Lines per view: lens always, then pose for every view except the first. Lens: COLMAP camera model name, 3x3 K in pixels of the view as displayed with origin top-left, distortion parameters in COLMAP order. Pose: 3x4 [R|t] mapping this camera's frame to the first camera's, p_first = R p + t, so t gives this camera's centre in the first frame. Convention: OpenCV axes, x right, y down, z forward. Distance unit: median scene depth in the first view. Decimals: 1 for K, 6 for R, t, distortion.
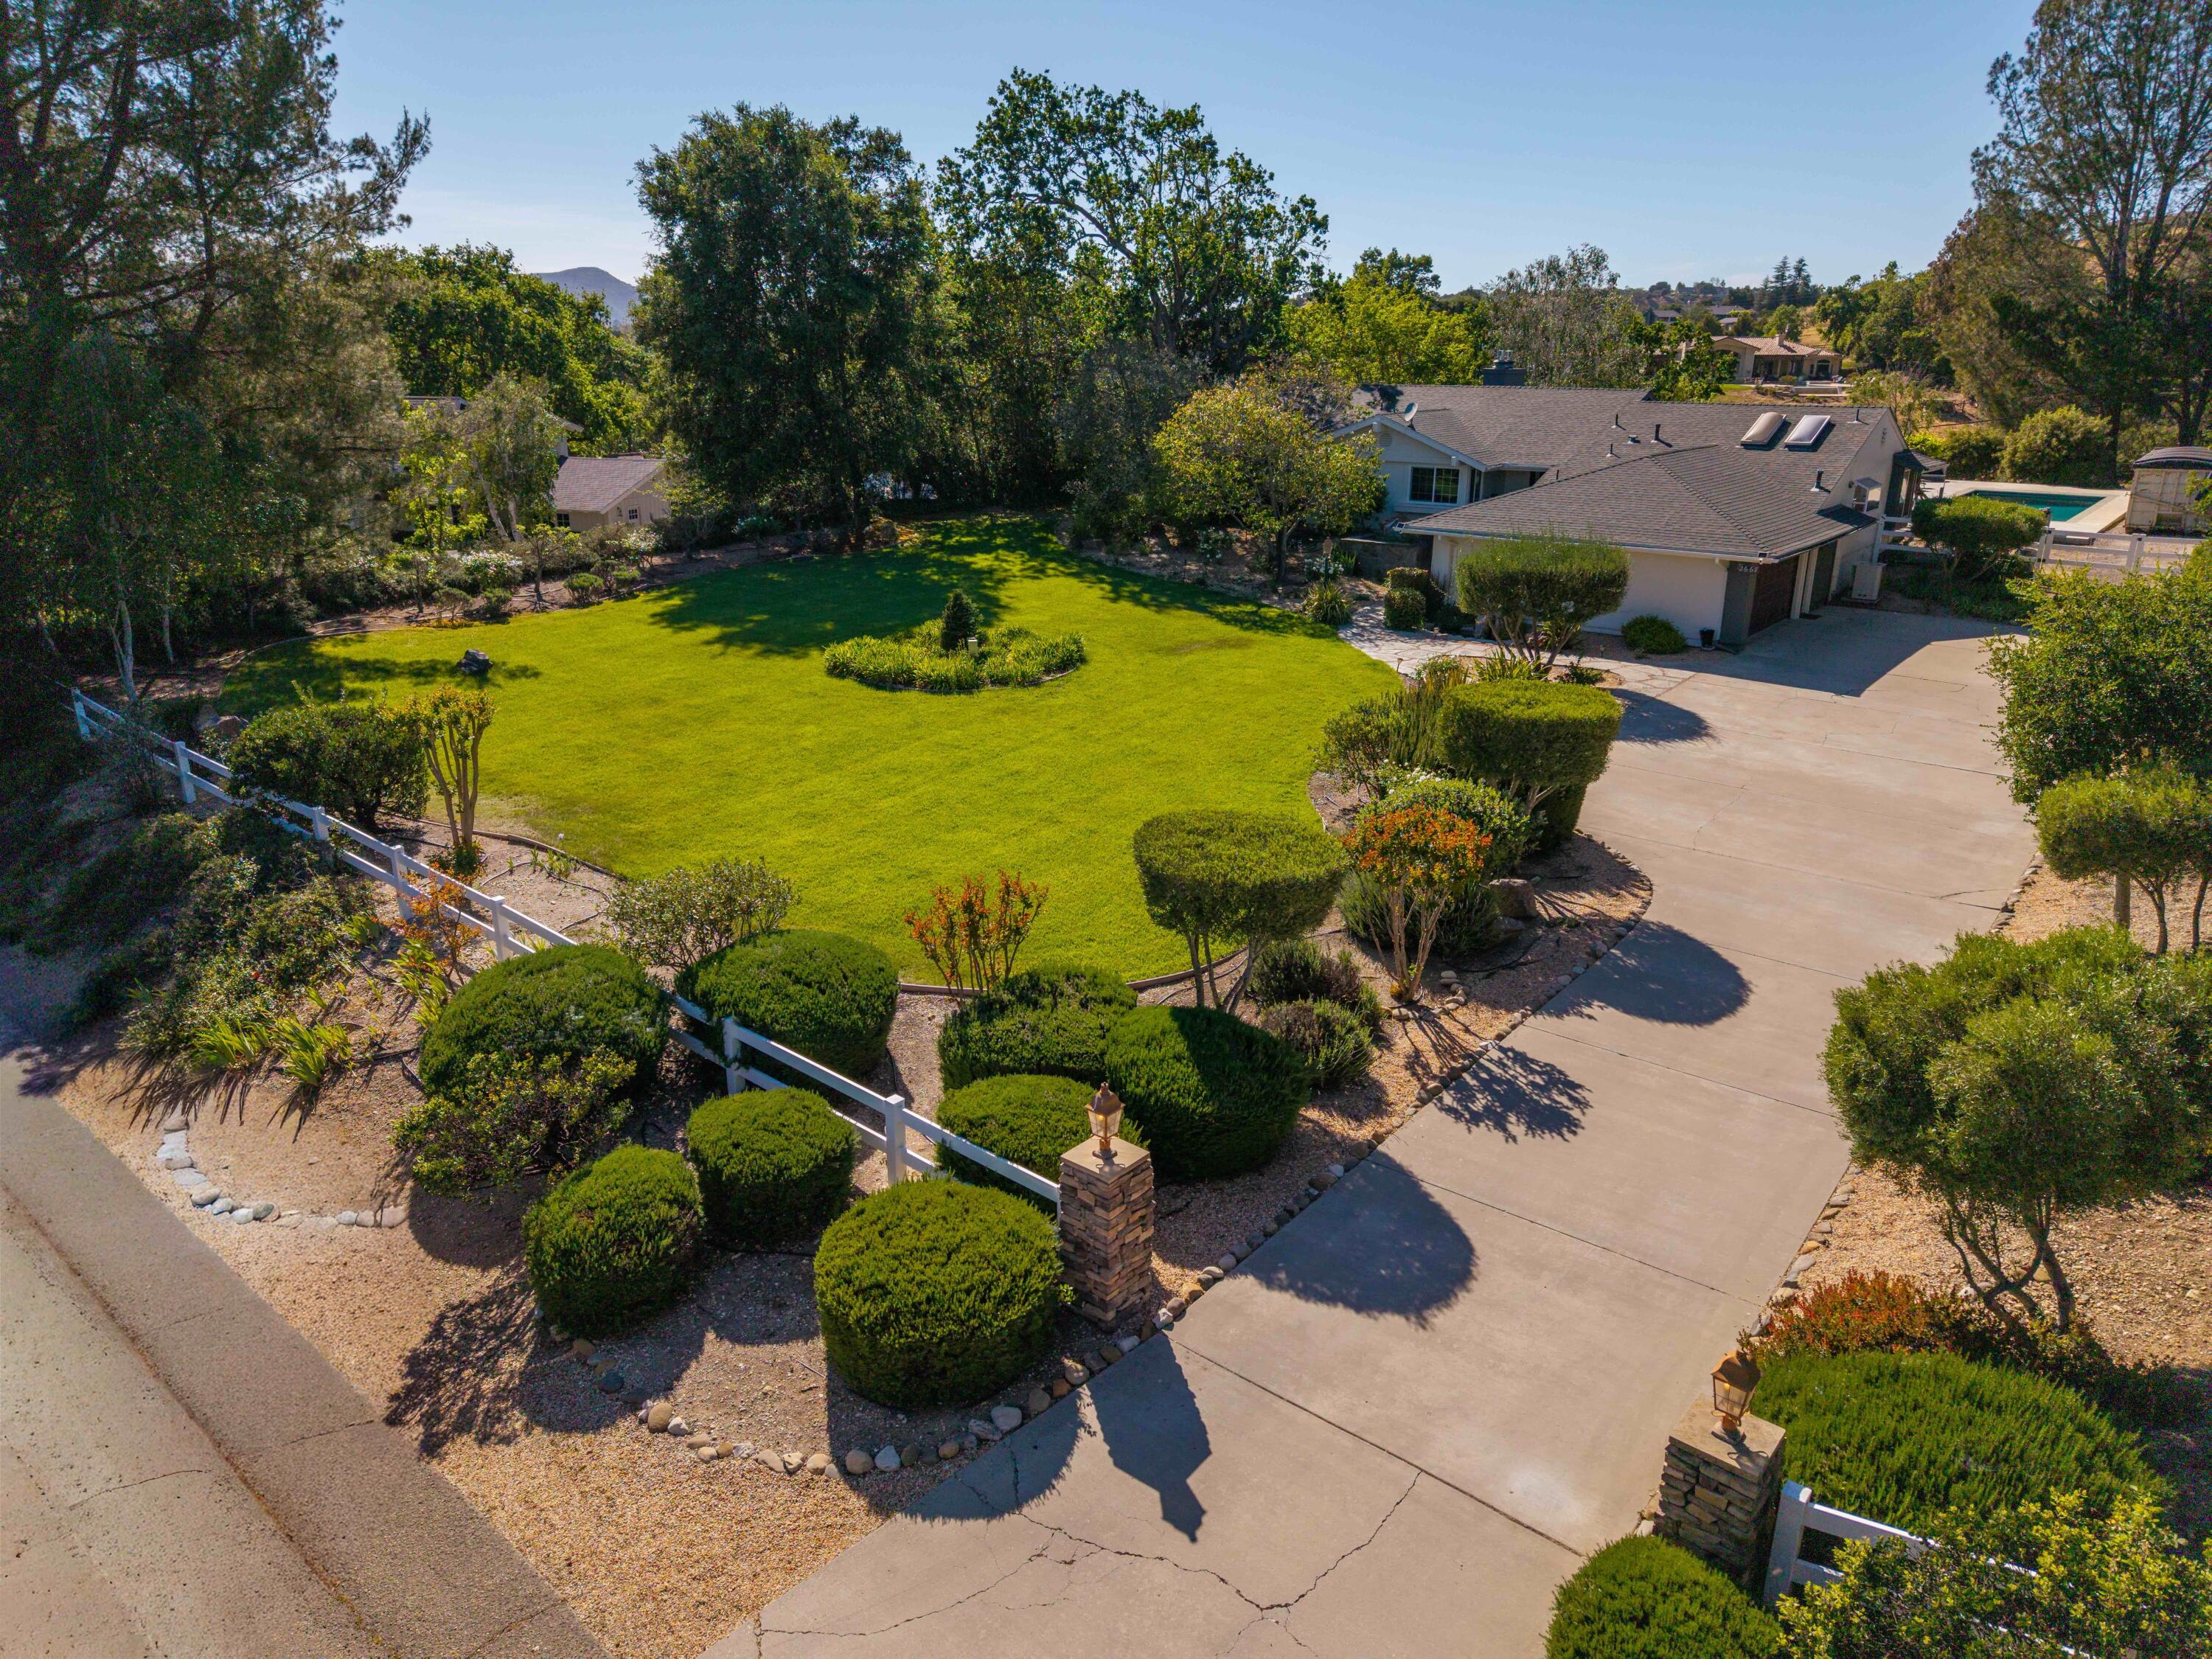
lens RADIAL K [[1455.8, 0, 1106.0], [0, 1455.8, 829.5], [0, 0, 1]] dist [0.001056, 0.002676]
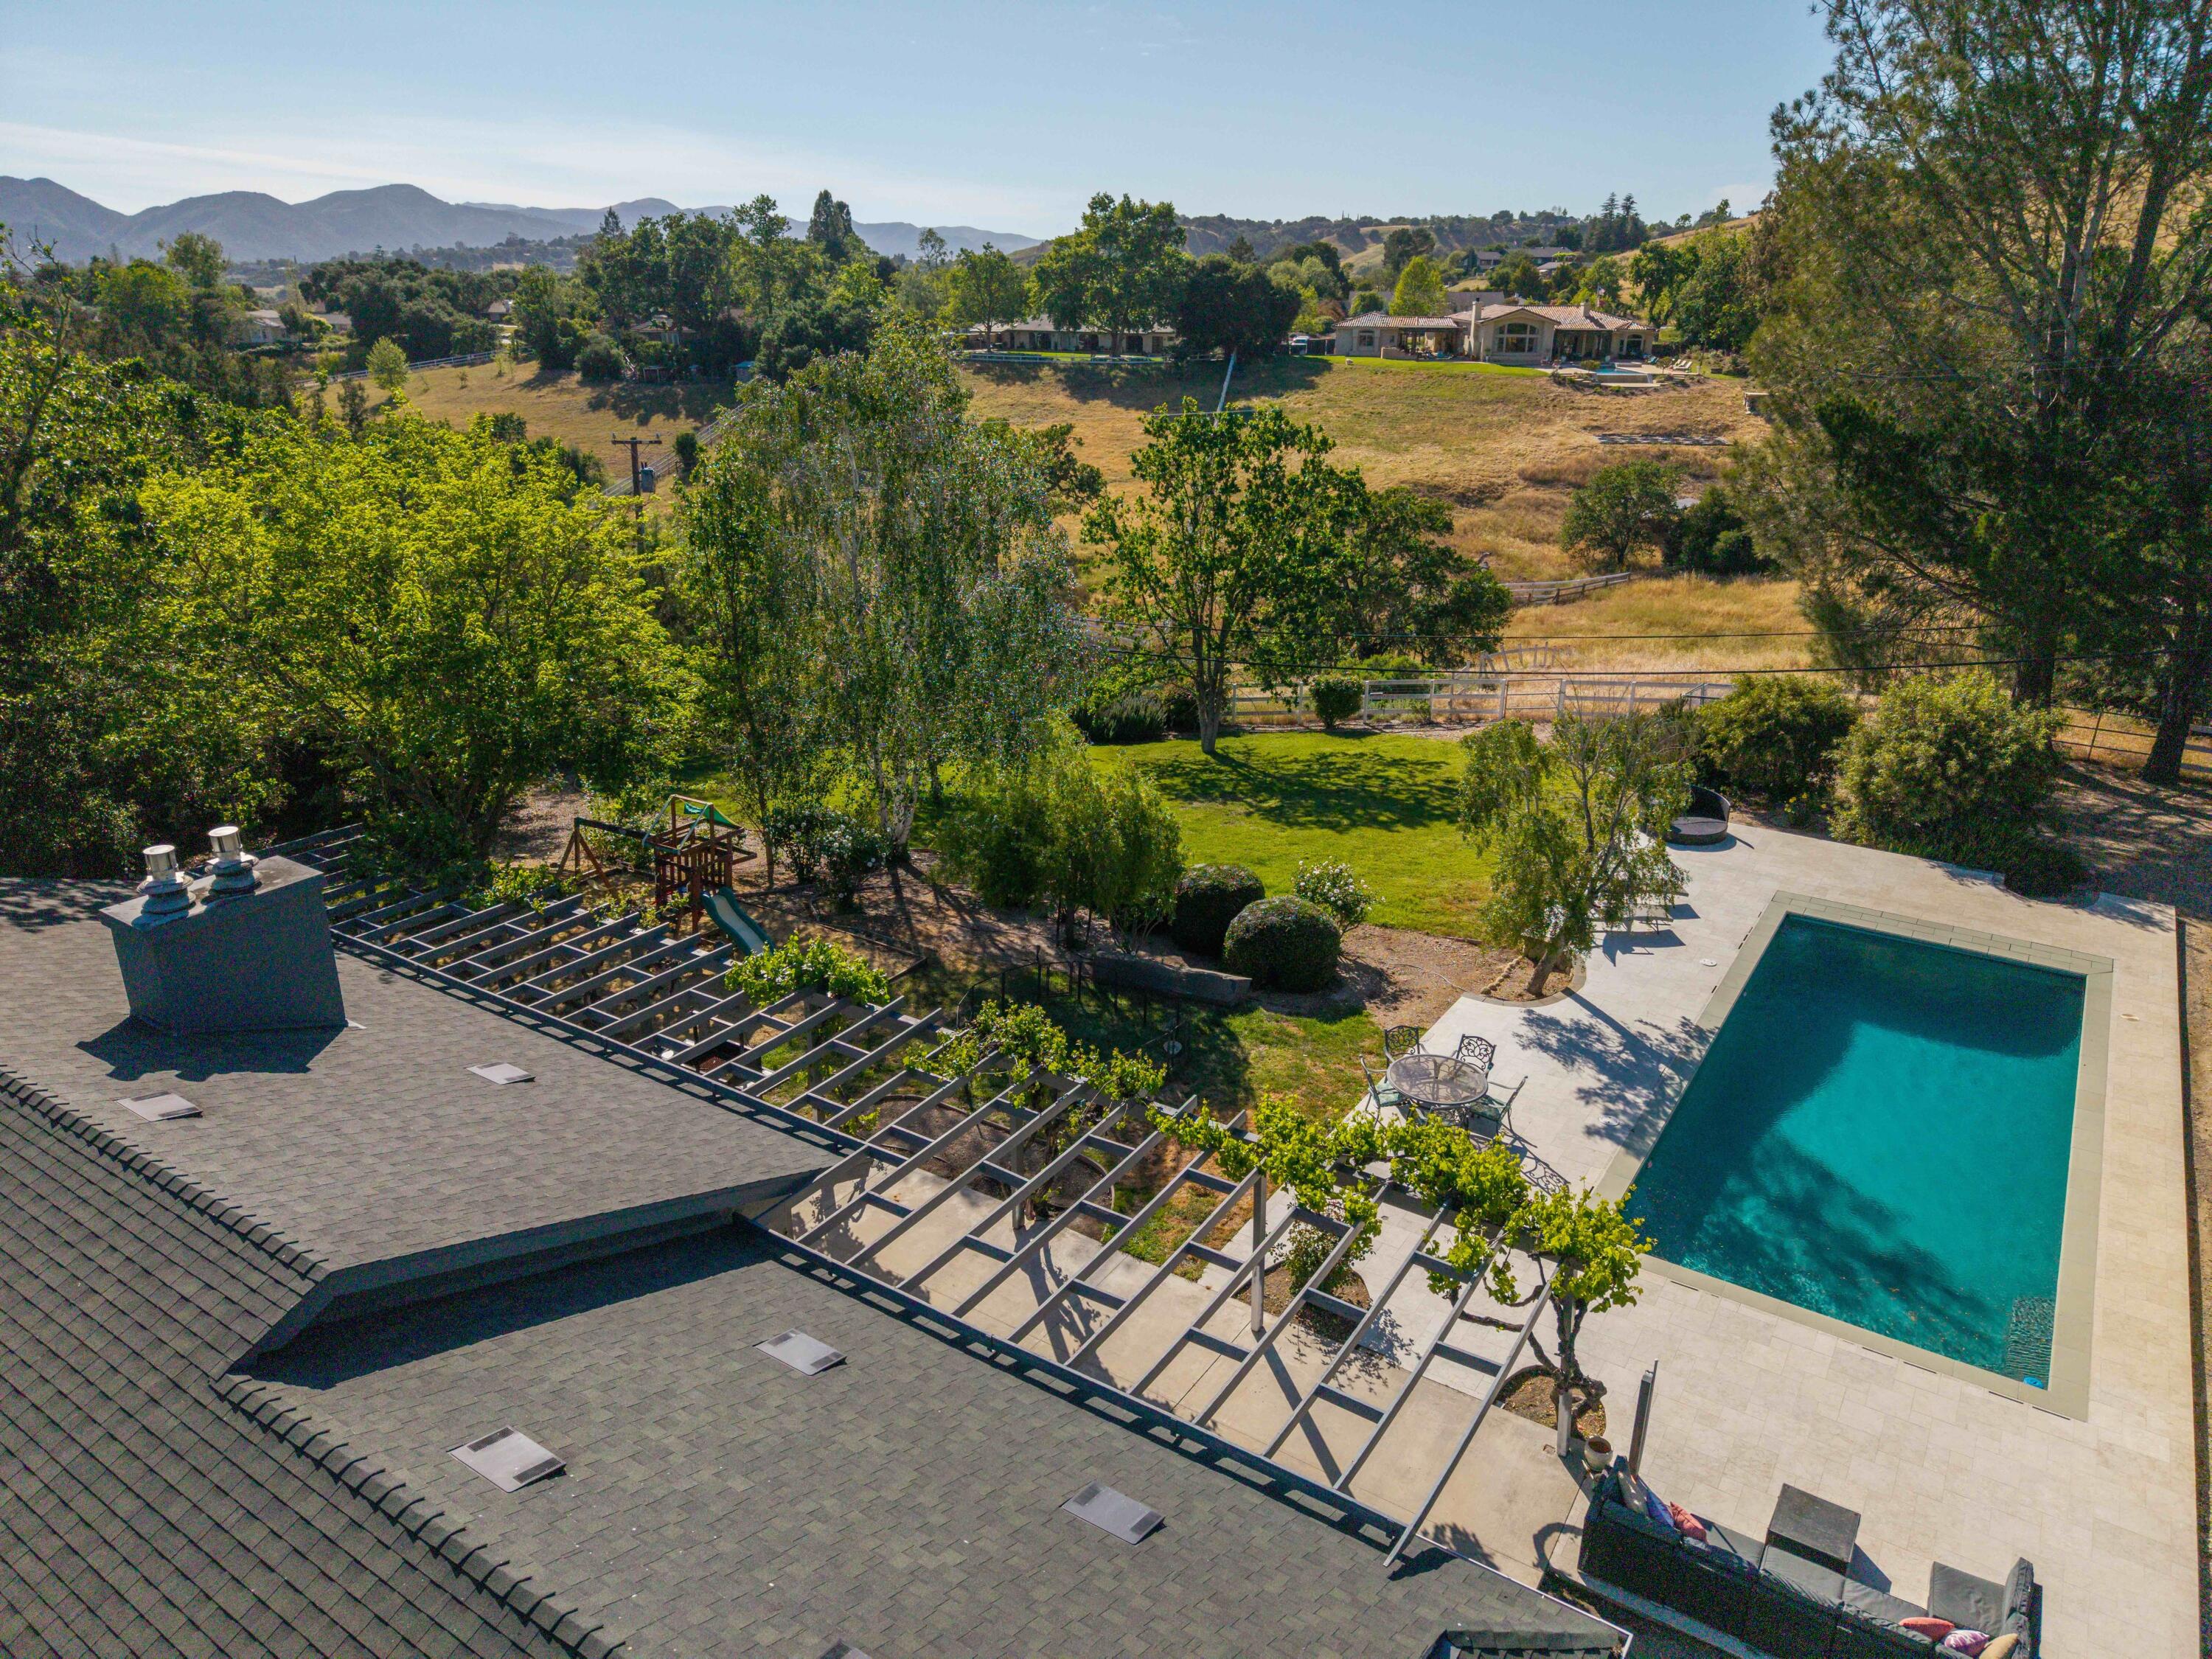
lens RADIAL K [[1513.6, 0, 1106.0], [0, 1513.6, 829.5], [0, 0, 1]] dist [0.003137, 0.002170]
pose [[0.994645, -0.031300, 0.098497, 0.098156], [0.028182, 0.999062, 0.032890, -0.077648], [-0.099434, -0.029938, 0.994594, 0.160103]]
